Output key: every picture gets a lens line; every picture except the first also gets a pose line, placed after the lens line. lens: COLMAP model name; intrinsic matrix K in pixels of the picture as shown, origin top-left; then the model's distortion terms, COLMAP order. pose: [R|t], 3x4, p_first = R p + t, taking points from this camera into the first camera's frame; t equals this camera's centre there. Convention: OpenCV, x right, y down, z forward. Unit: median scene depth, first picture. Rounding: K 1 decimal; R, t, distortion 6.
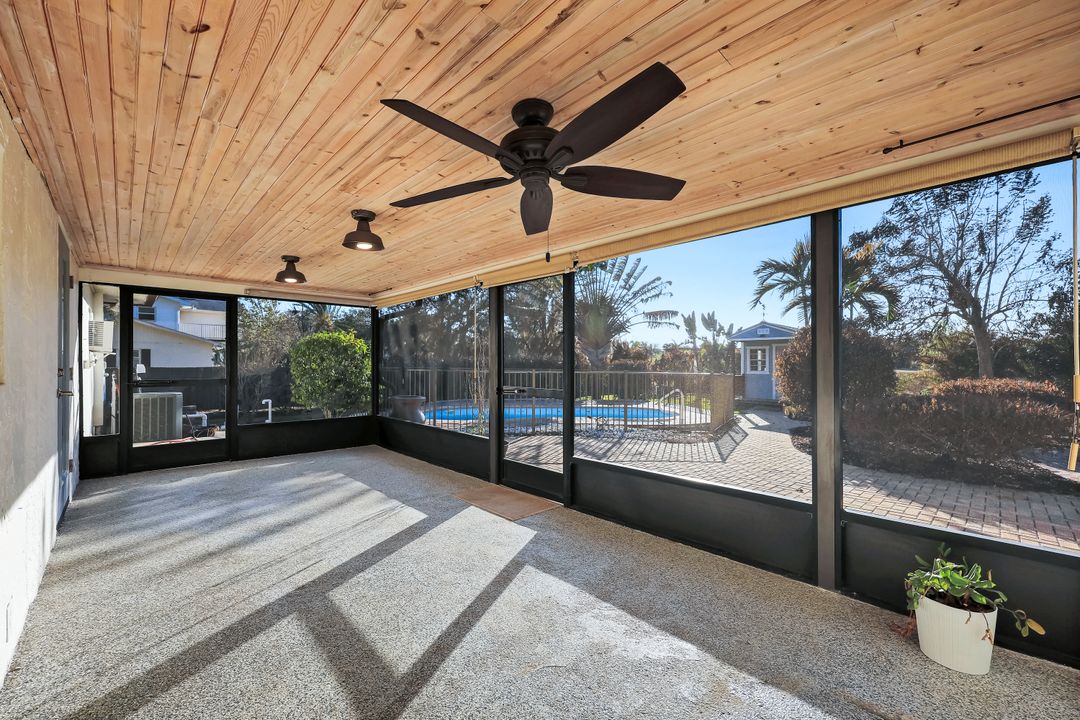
lens RADIAL K [[443.9, 0, 528.6], [0, 443.9, 361.3], [0, 0, 1]] dist [-0.001227, -0.001636]
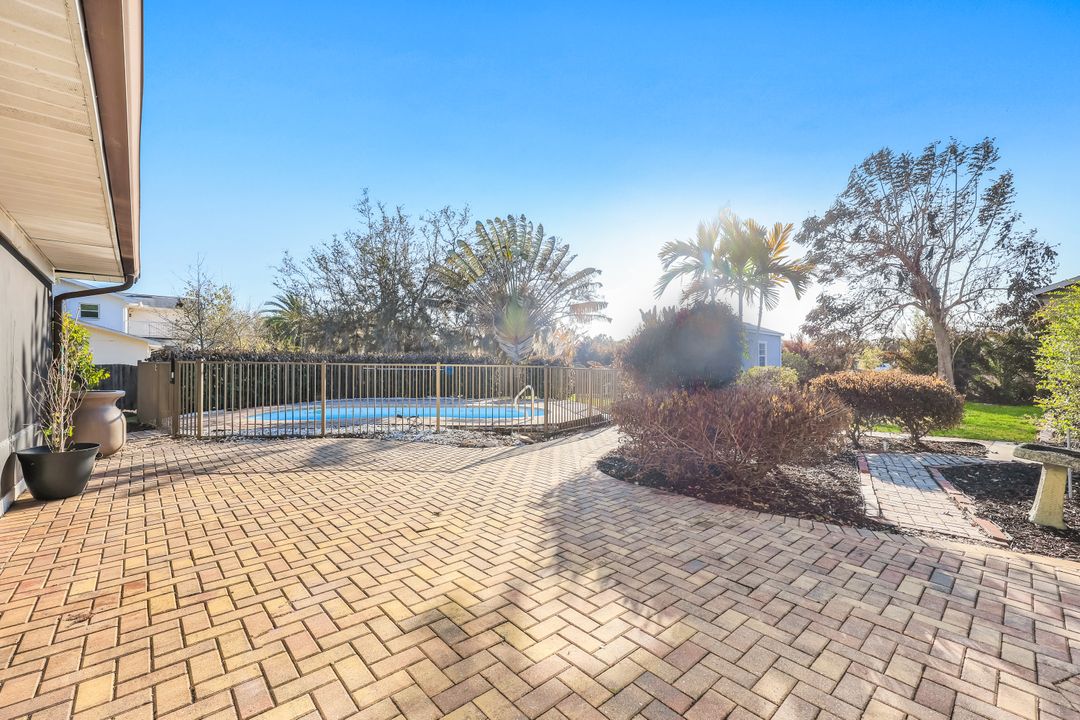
lens RADIAL K [[443.9, 0, 550.5], [0, 443.9, 365.8], [0, 0, 1]] dist [-0.001227, -0.001636]
pose [[0.999899, -0.001548, -0.014151, 0.234695], [0.001620, 0.999986, 0.005072, 0.012330], [0.014143, -0.005095, 0.999887, 0.075625]]
